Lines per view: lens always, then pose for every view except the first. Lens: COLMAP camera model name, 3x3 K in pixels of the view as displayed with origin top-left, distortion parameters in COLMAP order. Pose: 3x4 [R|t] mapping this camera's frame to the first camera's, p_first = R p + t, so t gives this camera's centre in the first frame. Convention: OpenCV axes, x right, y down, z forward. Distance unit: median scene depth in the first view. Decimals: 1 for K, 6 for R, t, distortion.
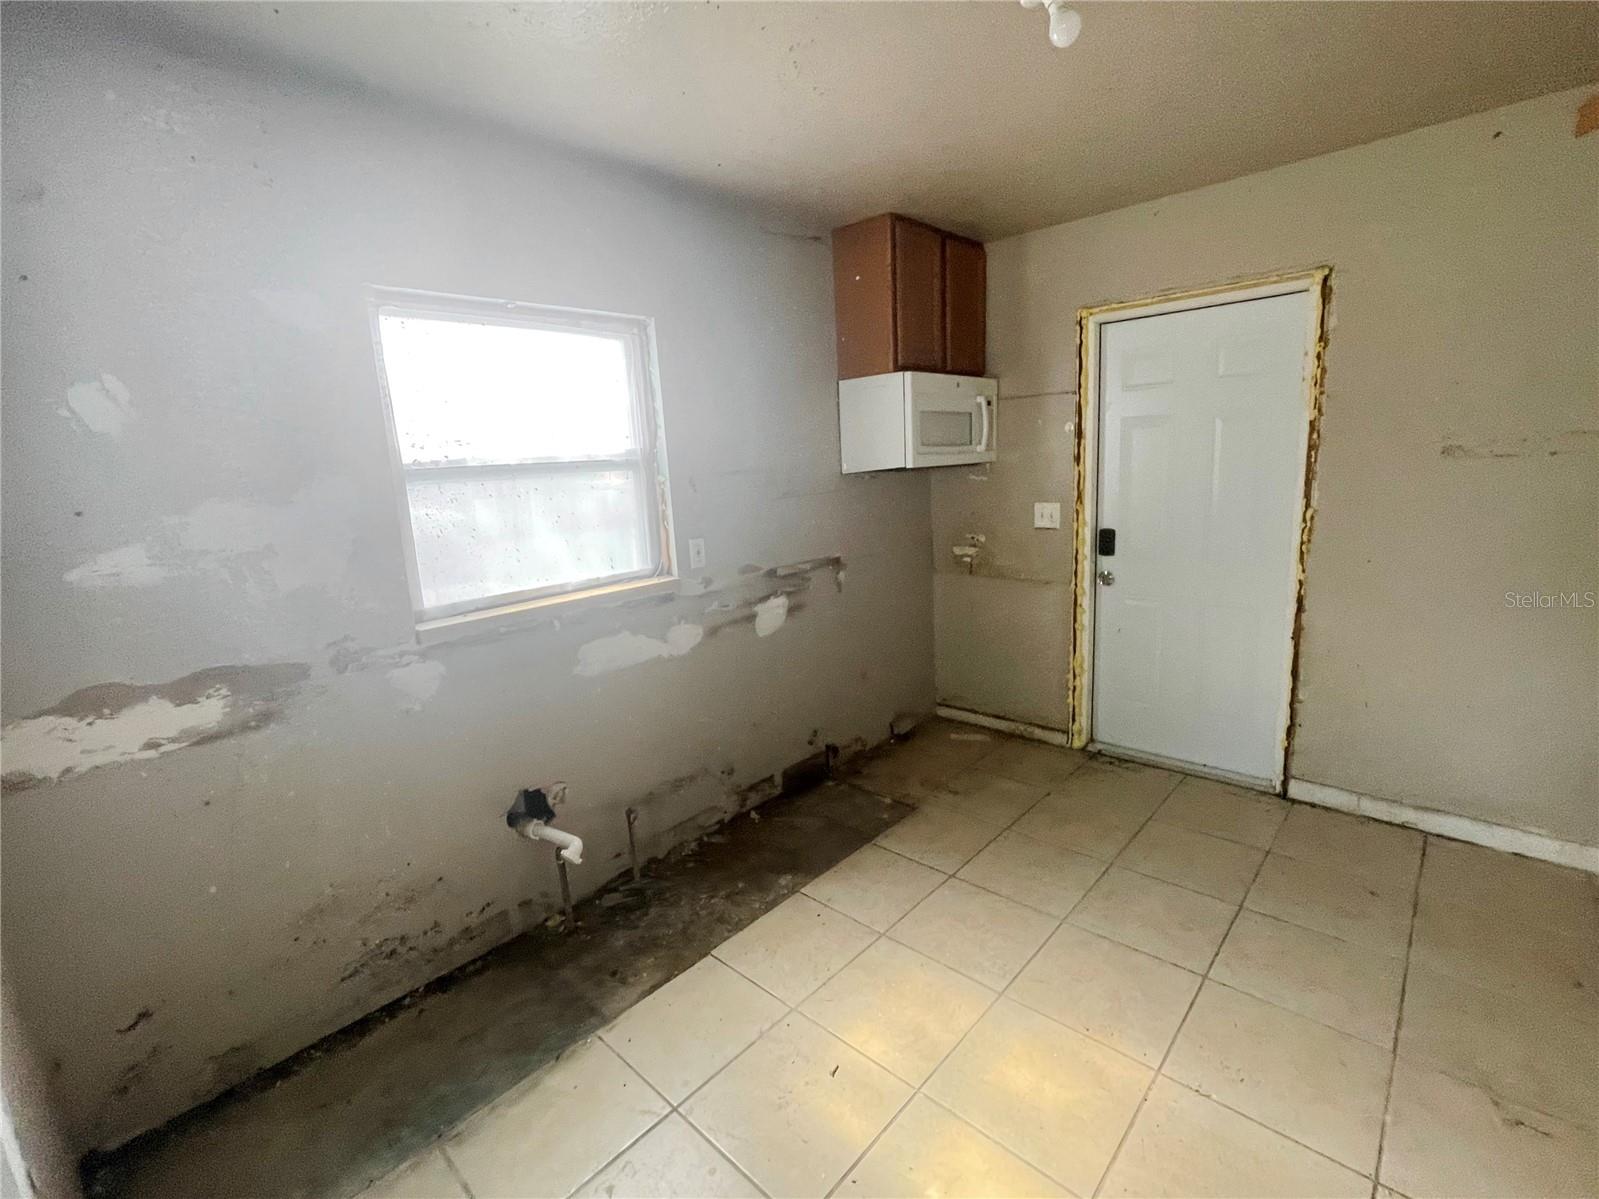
lens RADIAL K [[708.1, 0, 797.1], [0, 708.1, 600.4], [0, 0, 1]] dist [0.000786, -0.000022]
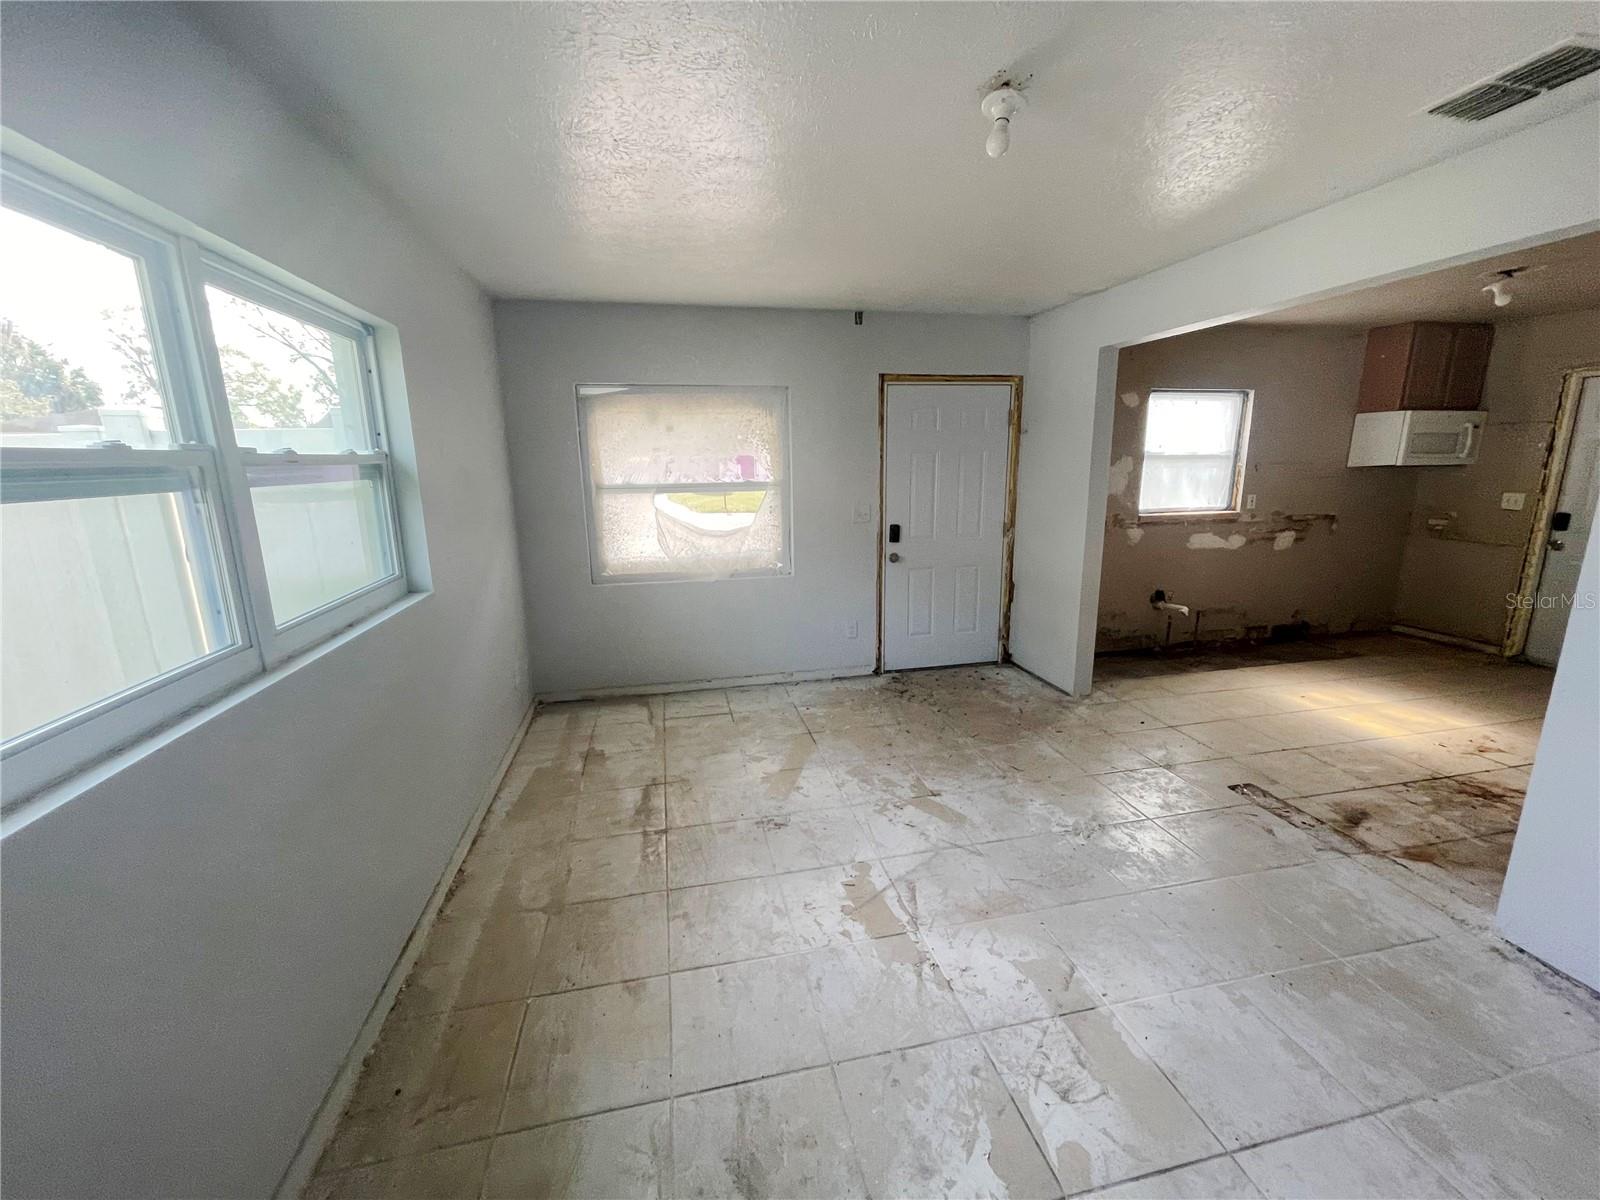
lens RADIAL K [[645.7, 0, 804.5], [0, 645.7, 593.9], [0, 0, 1]] dist [0.002470, 0.000072]
pose [[0.825057, 0.161430, -0.541499, -0.131172], [-0.141696, 0.986810, 0.078289, 0.202448], [0.546995, 0.012135, 0.837048, -1.103438]]
